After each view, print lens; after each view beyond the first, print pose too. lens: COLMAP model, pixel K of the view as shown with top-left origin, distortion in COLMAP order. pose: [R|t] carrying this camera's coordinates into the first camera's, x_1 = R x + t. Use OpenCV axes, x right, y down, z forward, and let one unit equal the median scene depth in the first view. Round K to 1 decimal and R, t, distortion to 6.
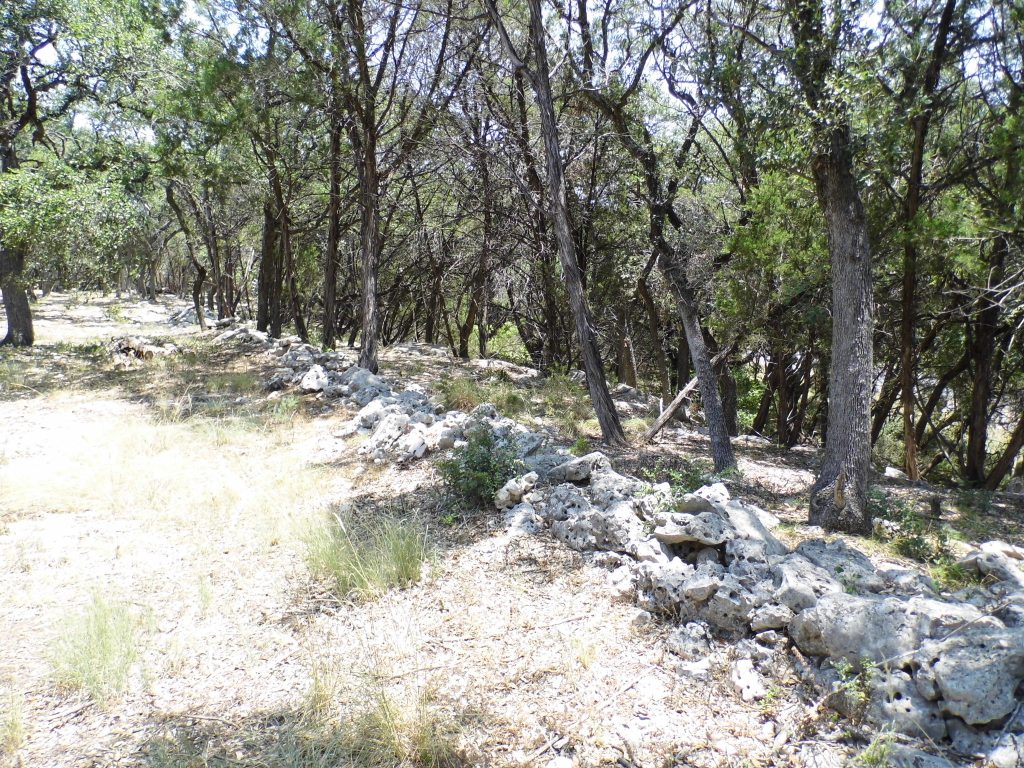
lens RADIAL K [[762.3, 0, 512.0], [0, 762.3, 384.0], [0, 0, 1]] dist [-0.007039, -0.006889]
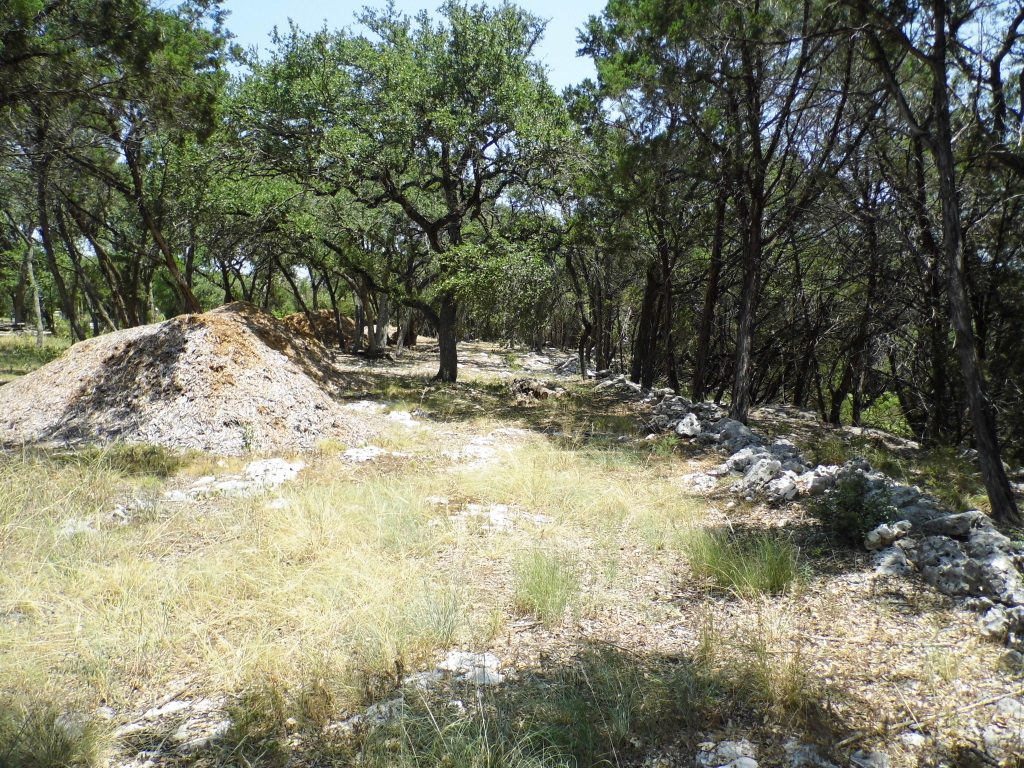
lens RADIAL K [[762.3, 0, 512.0], [0, 762.3, 384.0], [0, 0, 1]] dist [-0.007039, -0.006889]
pose [[0.892521, 0.064120, -0.446425, -0.000813], [-0.099566, 0.993433, -0.056373, 0.017850], [0.439878, 0.094763, 0.893044, -0.081454]]
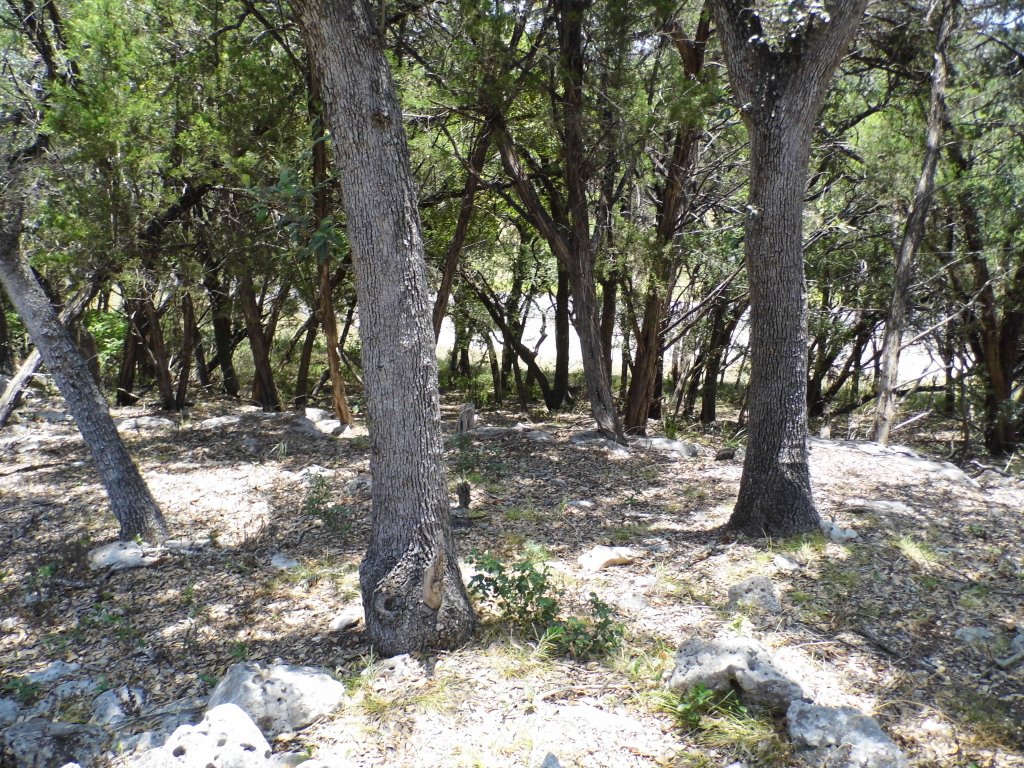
lens RADIAL K [[762.3, 0, 512.0], [0, 762.3, 384.0], [0, 0, 1]] dist [-0.007039, -0.006889]
pose [[0.672446, -0.206759, 0.710681, 0.034550], [0.123970, 0.978088, 0.167256, -0.019447], [-0.729690, -0.024367, 0.683344, 0.167839]]
